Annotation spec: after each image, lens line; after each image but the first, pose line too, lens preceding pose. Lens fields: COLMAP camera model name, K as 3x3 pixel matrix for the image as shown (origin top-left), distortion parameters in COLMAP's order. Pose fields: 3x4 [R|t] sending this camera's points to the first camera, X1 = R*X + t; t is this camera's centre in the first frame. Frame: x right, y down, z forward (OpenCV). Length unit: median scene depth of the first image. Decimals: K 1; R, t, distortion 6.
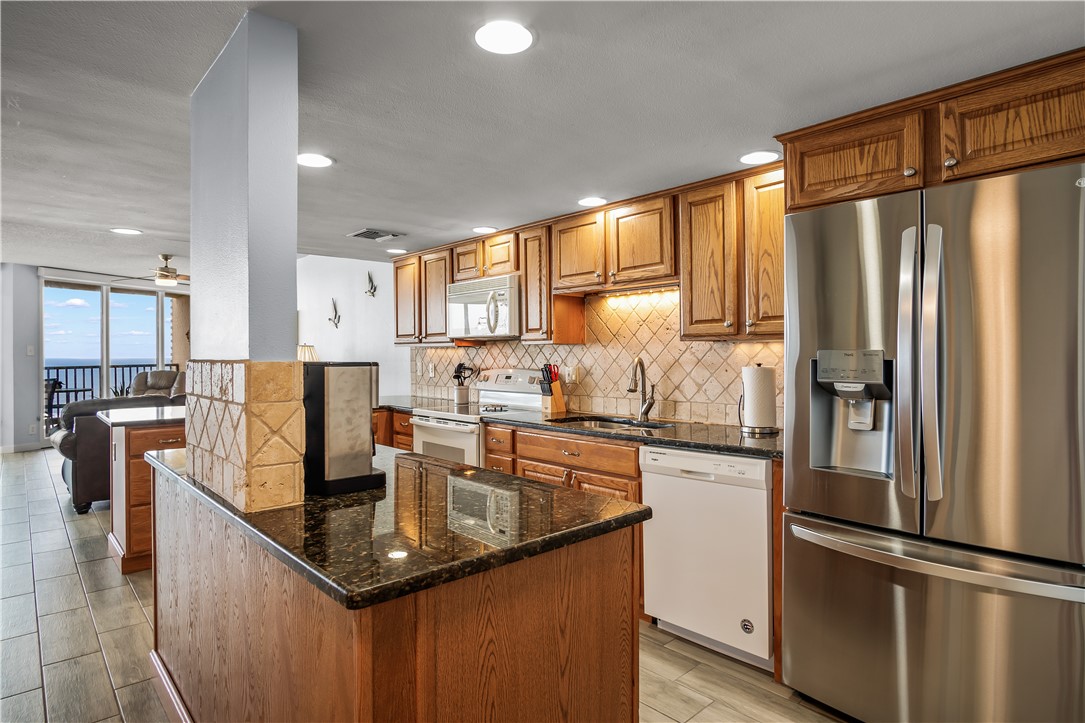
lens RADIAL K [[588.8, 0, 538.3], [0, 588.8, 354.4], [0, 0, 1]] dist [-0.026320, 0.001072]
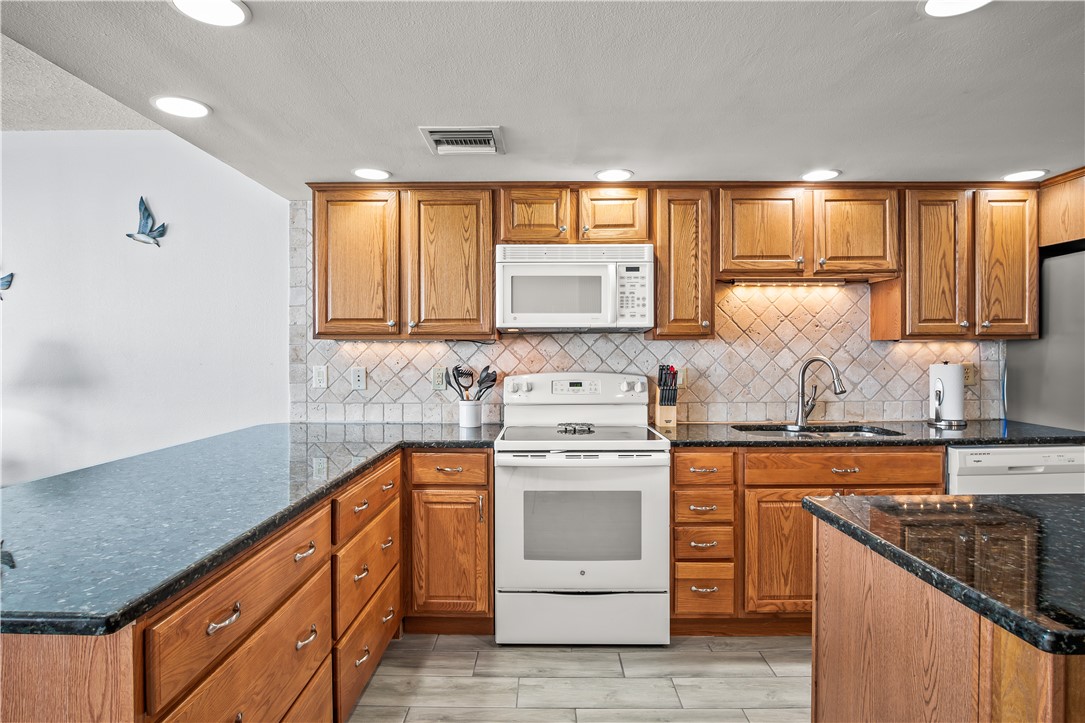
lens RADIAL K [[588.8, 0, 538.3], [0, 588.8, 354.4], [0, 0, 1]] dist [-0.026320, 0.001072]
pose [[0.683691, 0.002306, 0.729768, -0.809071], [-0.001410, 0.999997, -0.001839, 0.004866], [-0.729770, 0.000229, 0.683692, 0.712290]]
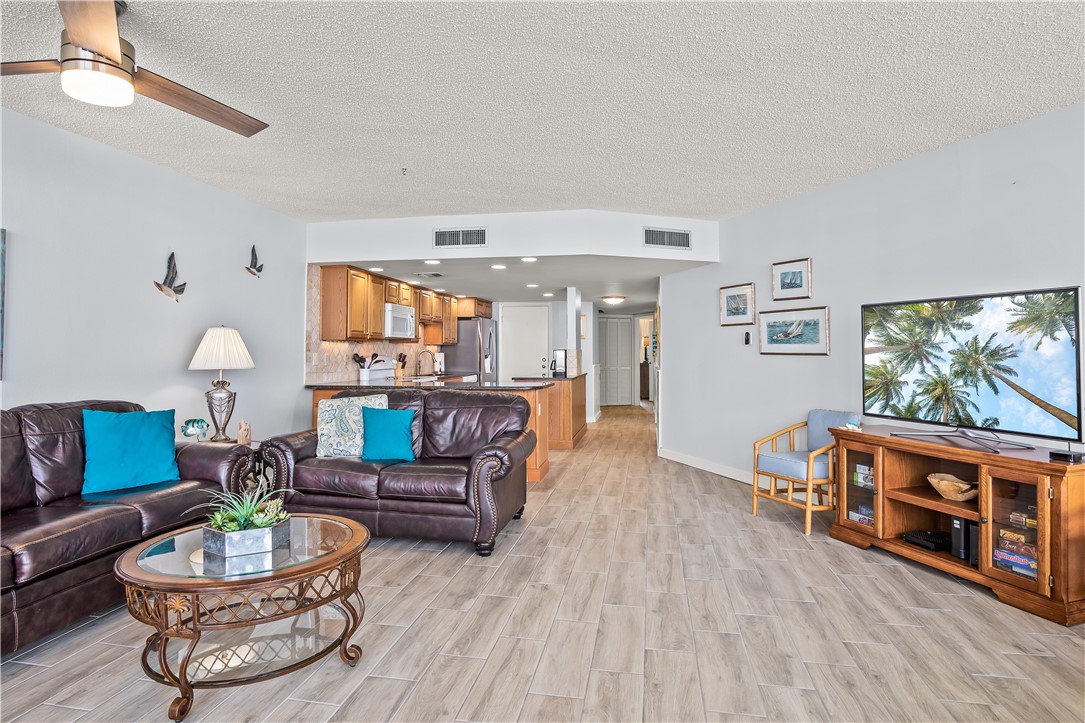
lens RADIAL K [[588.8, 0, 538.3], [0, 588.8, 354.4], [0, 0, 1]] dist [-0.026320, 0.001072]
pose [[-0.599603, 0.006987, 0.800267, -2.245978], [0.008613, 0.999960, -0.002278, 0.036054], [-0.800251, 0.005527, -0.599639, 2.203233]]
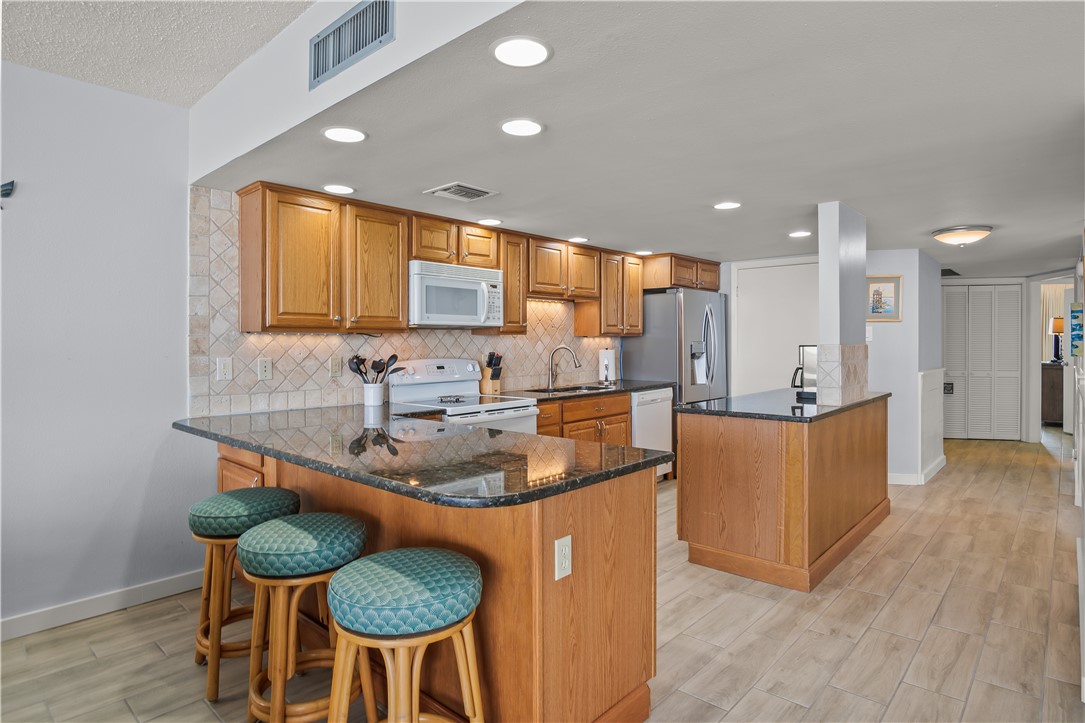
lens RADIAL K [[588.8, 0, 538.3], [0, 588.8, 354.4], [0, 0, 1]] dist [-0.026320, 0.001072]
pose [[-0.087973, -0.011372, 0.996058, -1.361475], [0.007321, 0.999900, 0.012063, 0.009322], [-0.996096, 0.008353, -0.087881, 1.223910]]
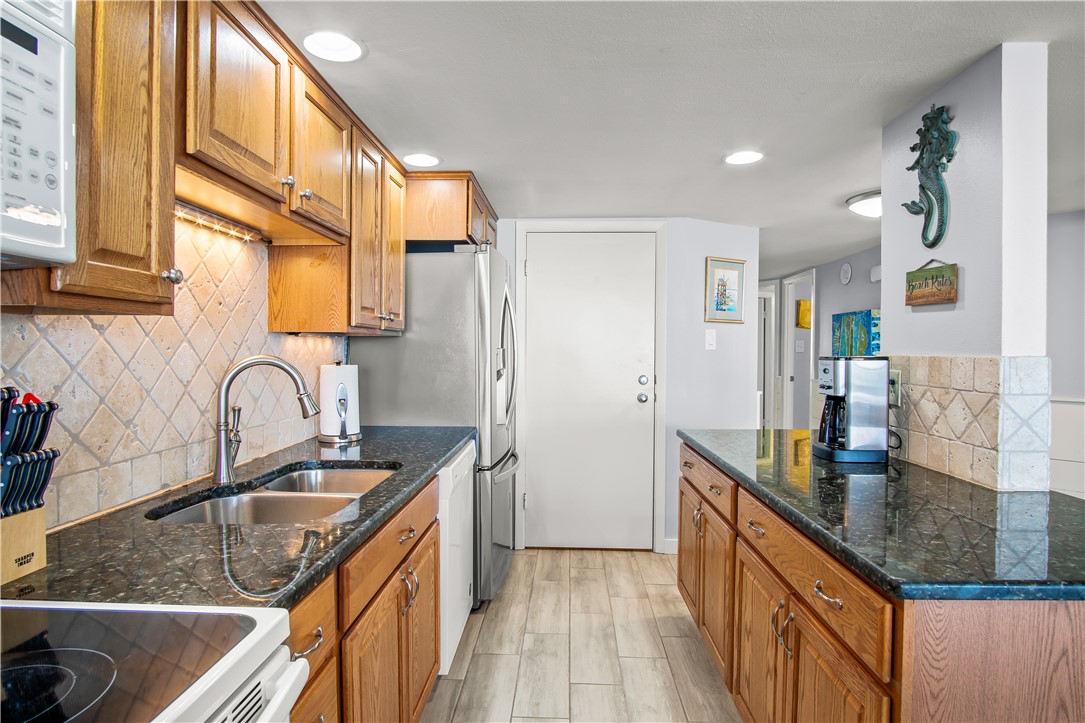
lens RADIAL K [[582.6, 0, 539.6], [0, 582.6, 364.3], [0, 0, 1]] dist [-0.020258, 0.001341]
pose [[-0.707826, -0.011983, 0.706286, -0.383124], [0.003493, 0.999784, 0.020464, 0.002994], [-0.706379, 0.016952, -0.707631, 1.222072]]
